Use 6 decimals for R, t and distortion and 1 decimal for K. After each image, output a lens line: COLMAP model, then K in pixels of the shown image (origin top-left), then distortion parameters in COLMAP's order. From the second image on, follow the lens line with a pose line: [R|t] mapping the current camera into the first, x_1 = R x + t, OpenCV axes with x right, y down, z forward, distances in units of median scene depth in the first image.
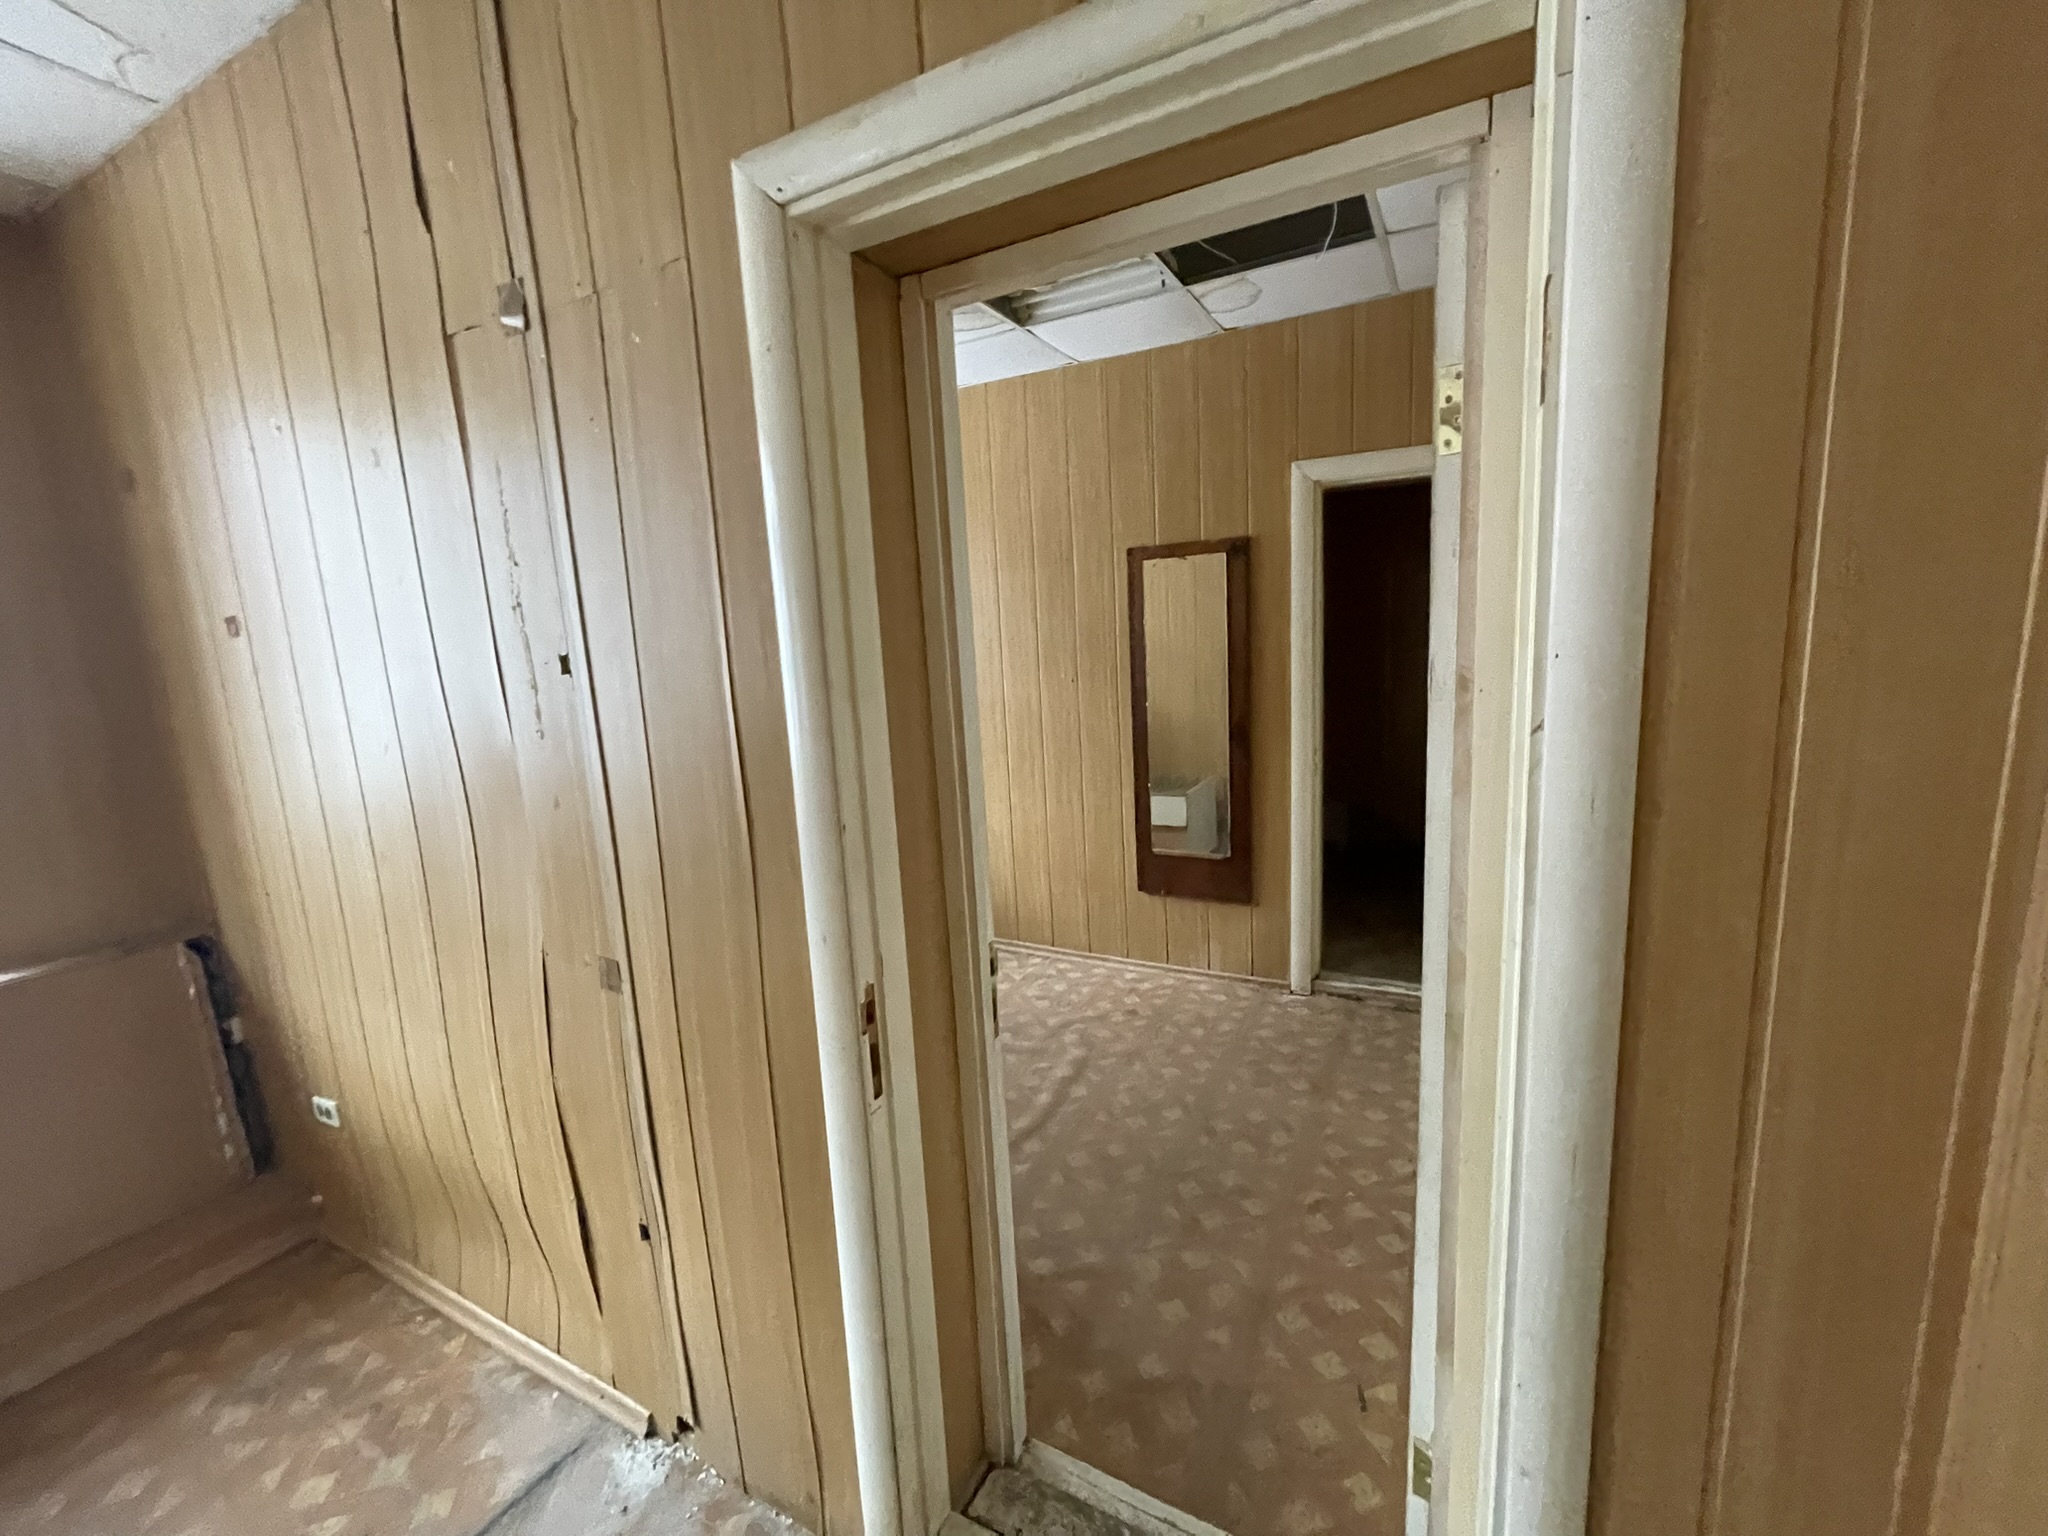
lens RADIAL K [[828.4, 0, 1024.0], [0, 828.4, 768.0], [0, 0, 1]] dist [-0.000968, 0.000517]
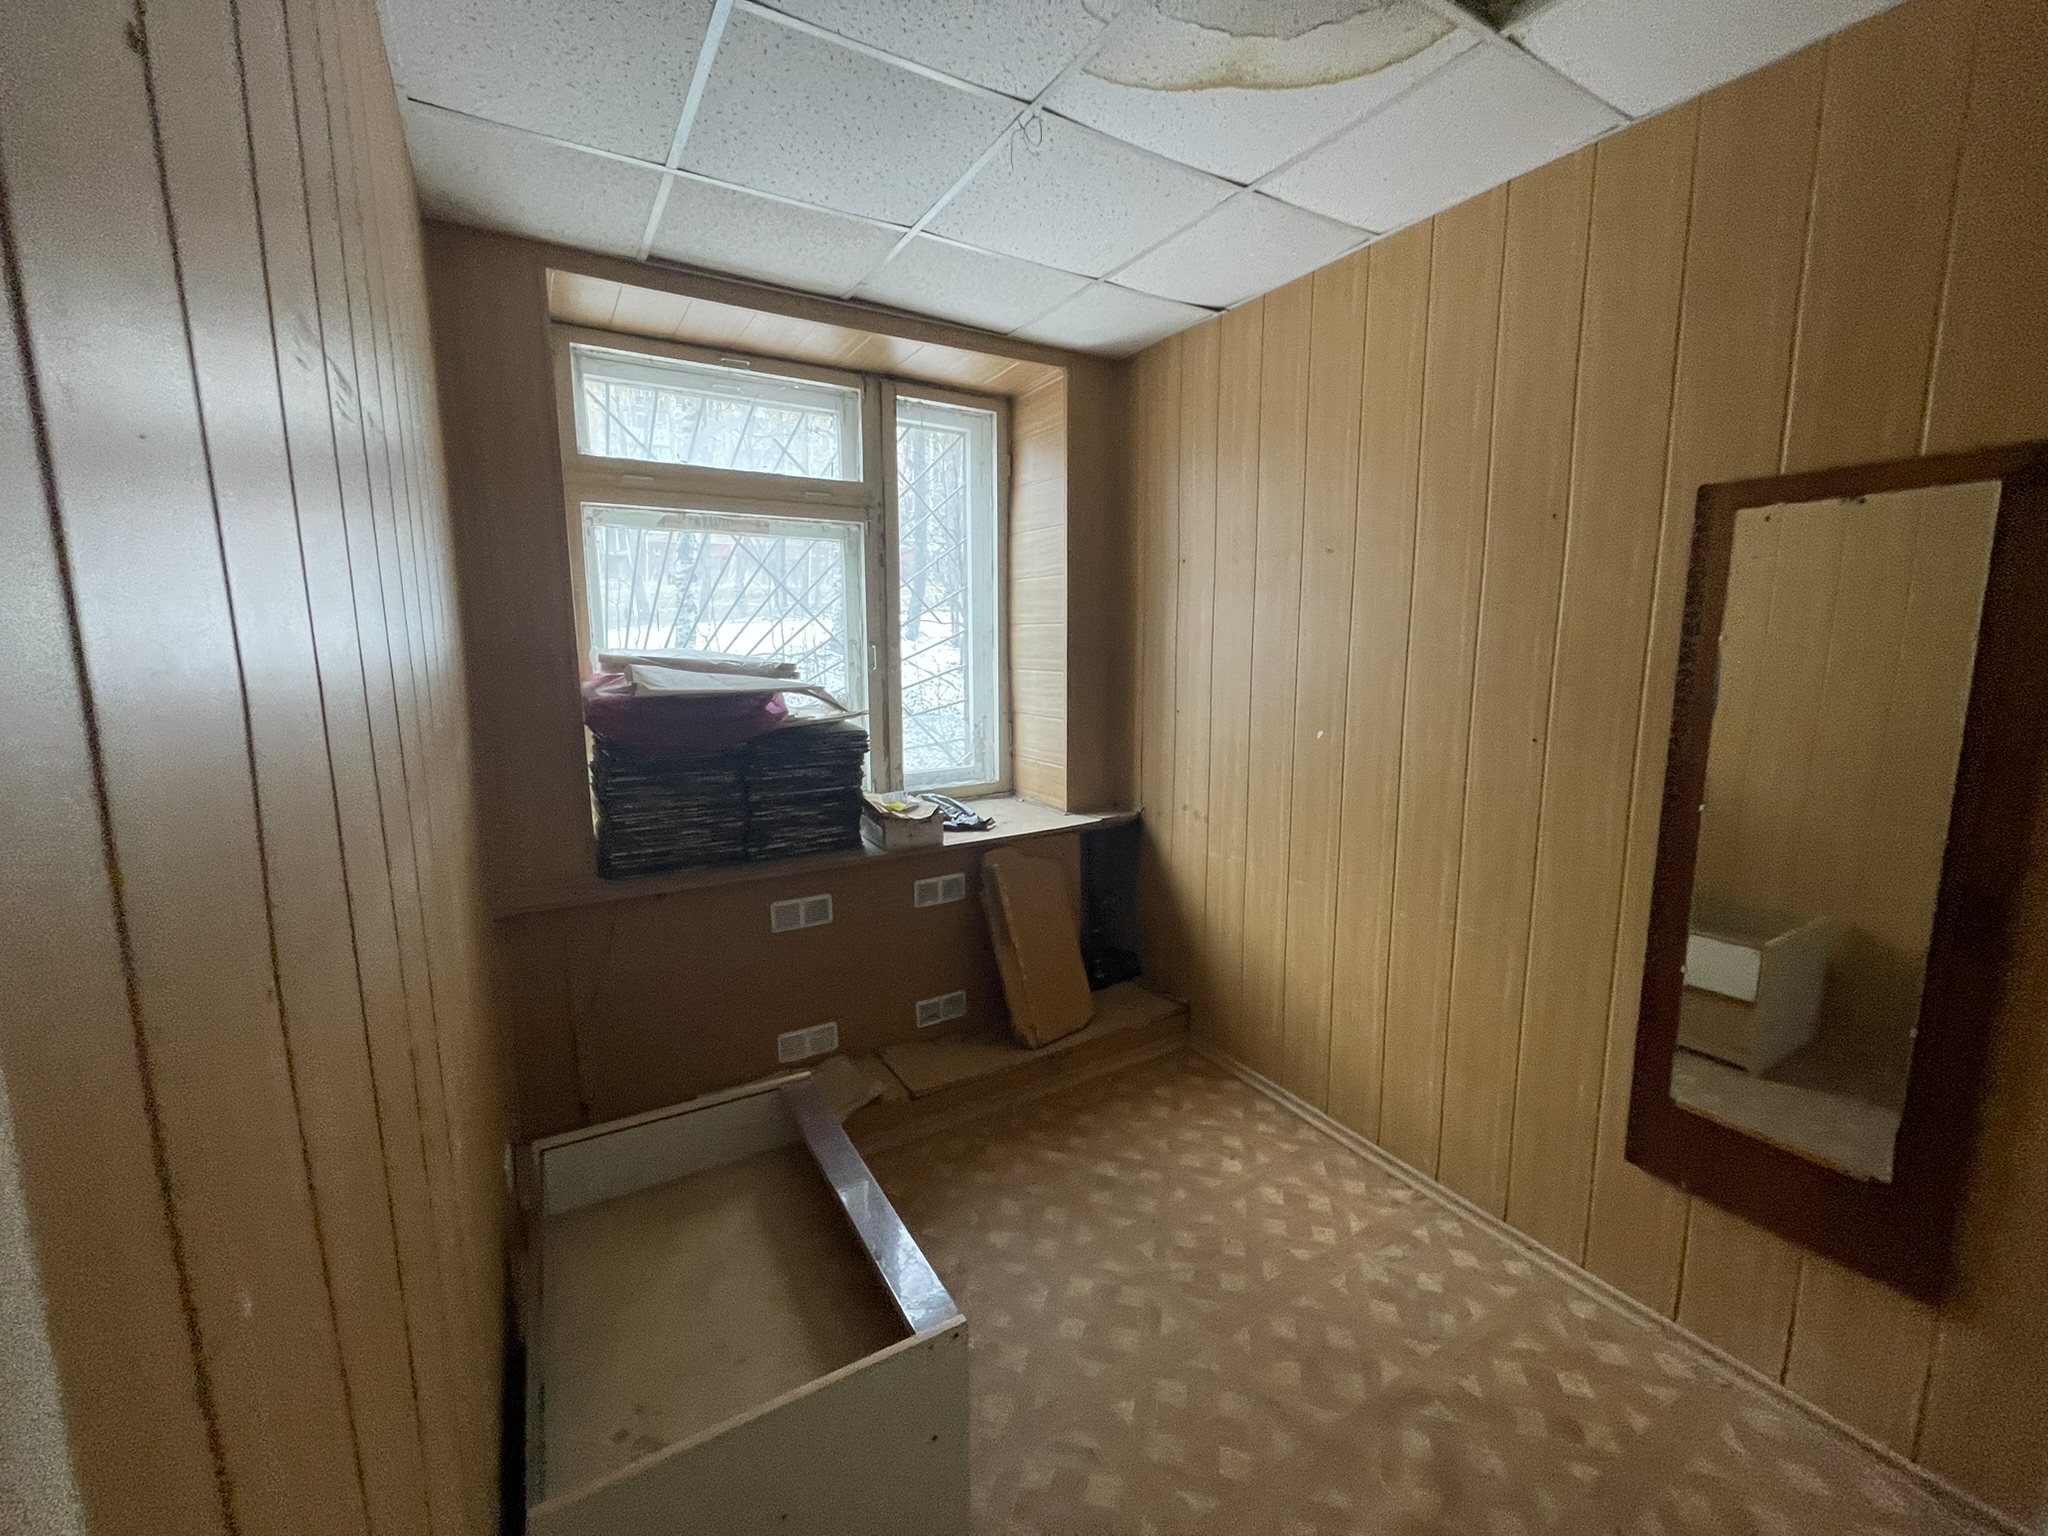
lens RADIAL K [[828.4, 0, 1024.0], [0, 828.4, 768.0], [0, 0, 1]] dist [-0.000968, 0.000517]
pose [[0.856309, 0.123579, -0.501461, 0.090765], [-0.120298, 0.991970, 0.039036, -0.134165], [0.502259, 0.026898, 0.864299, 0.705720]]
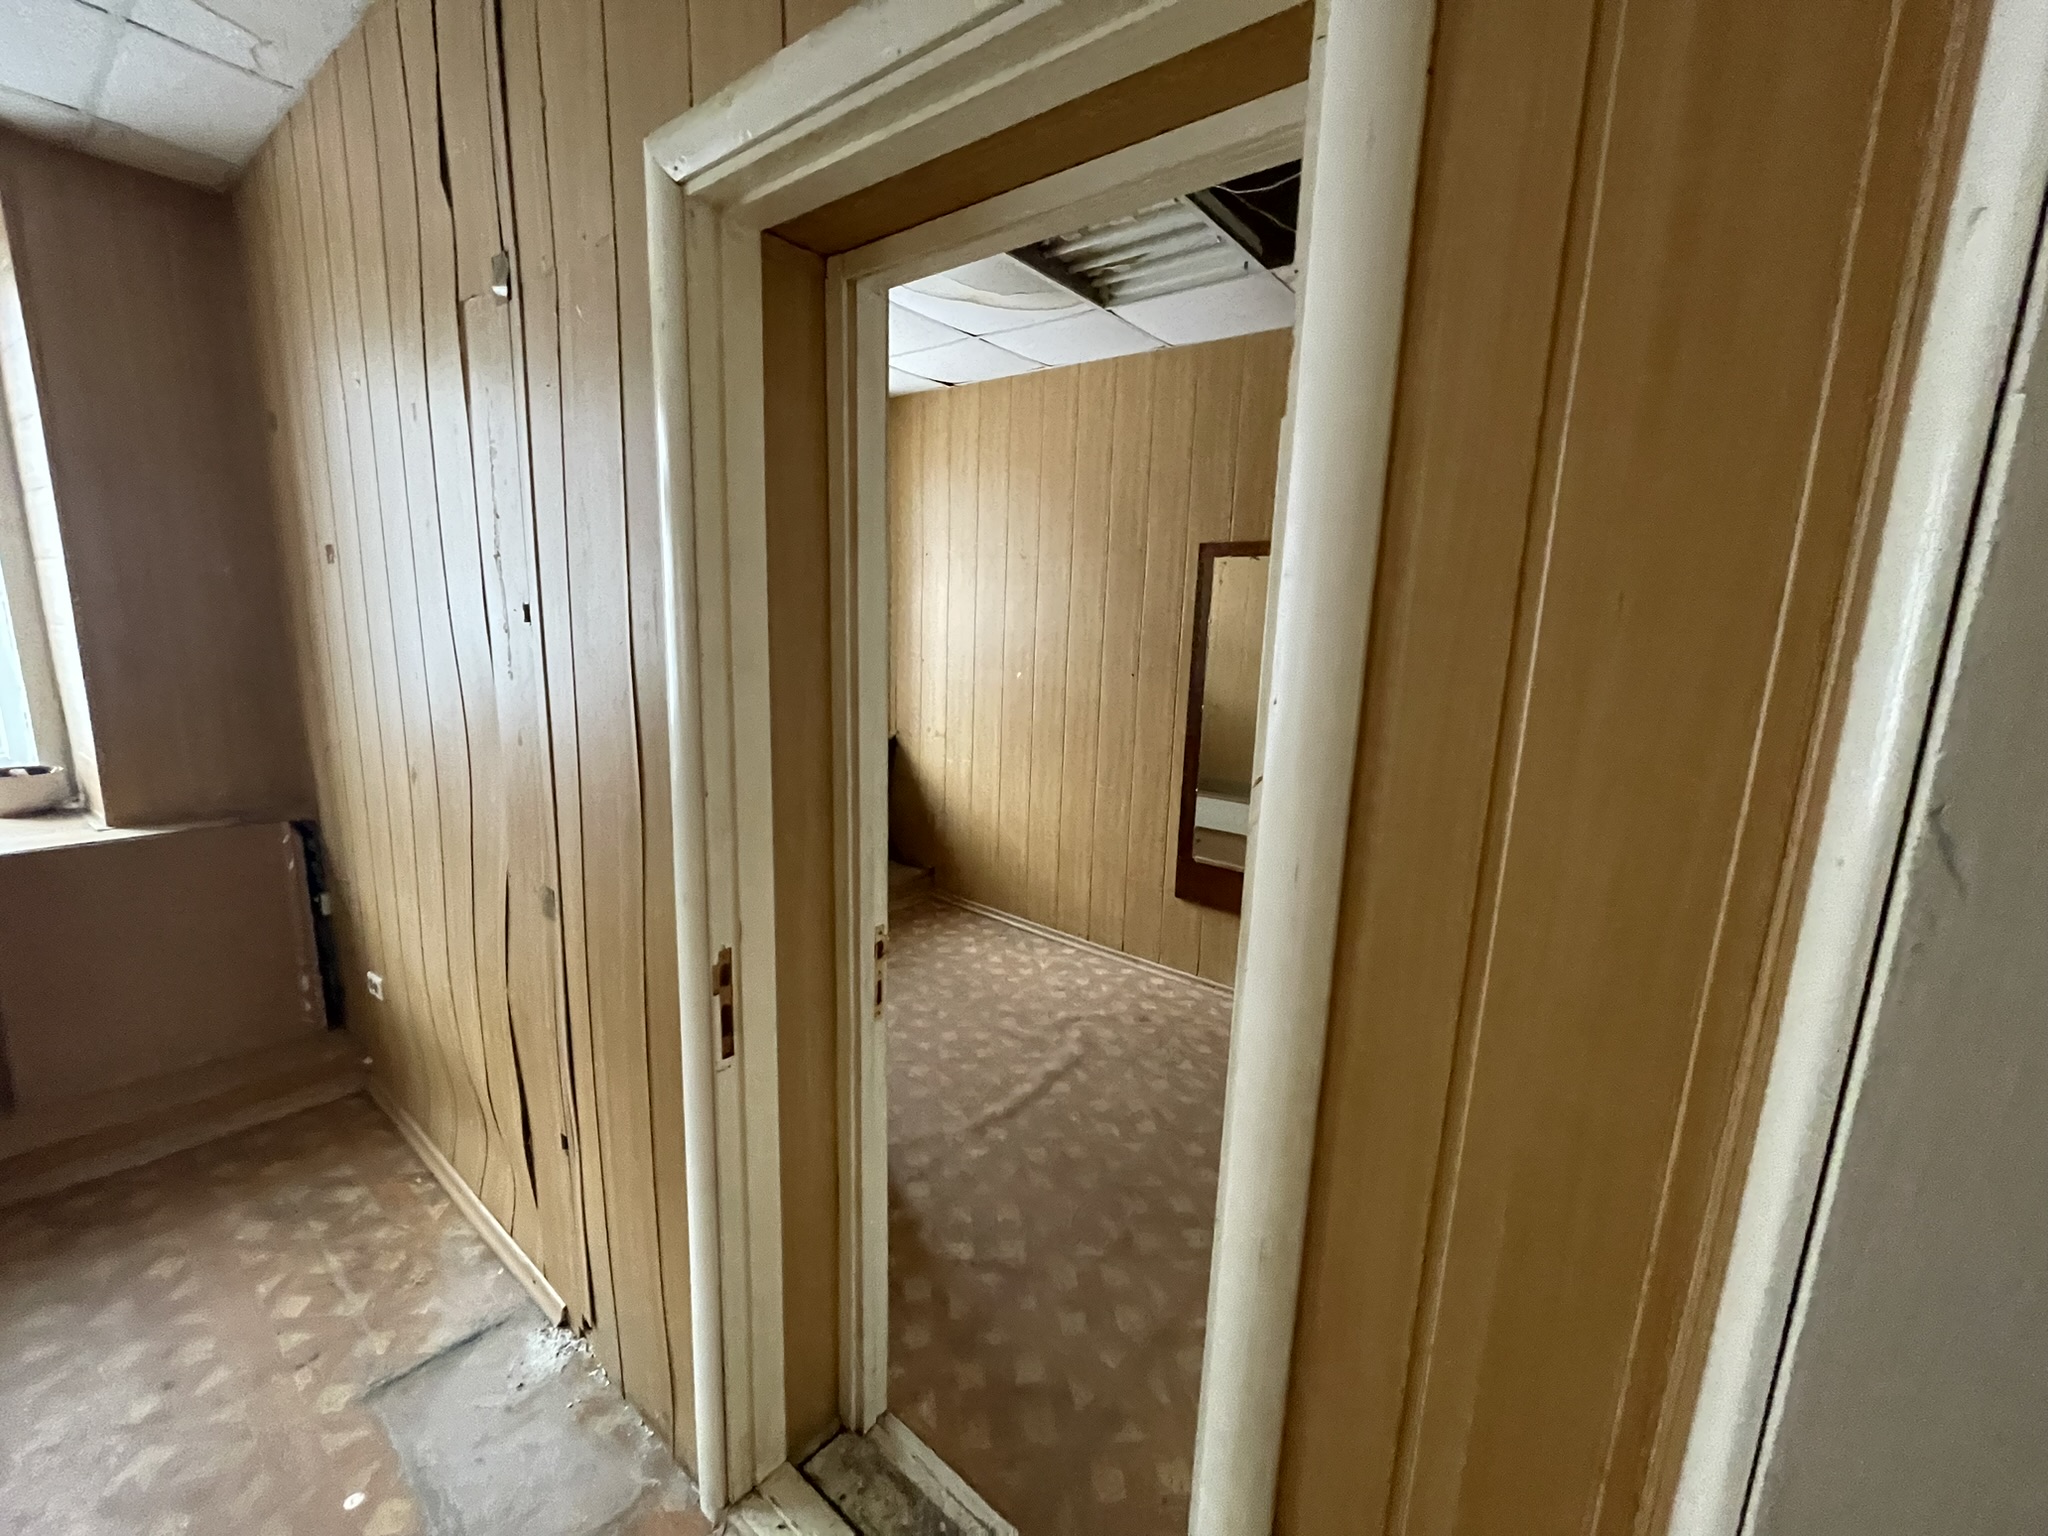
lens RADIAL K [[828.4, 0, 1024.0], [0, 828.4, 768.0], [0, 0, 1]] dist [-0.000968, 0.000517]
pose [[0.980009, 0.117977, -0.160200, 0.199888], [-0.114429, 0.992941, 0.031225, -0.023285], [0.162753, -0.012269, 0.986591, 0.027600]]
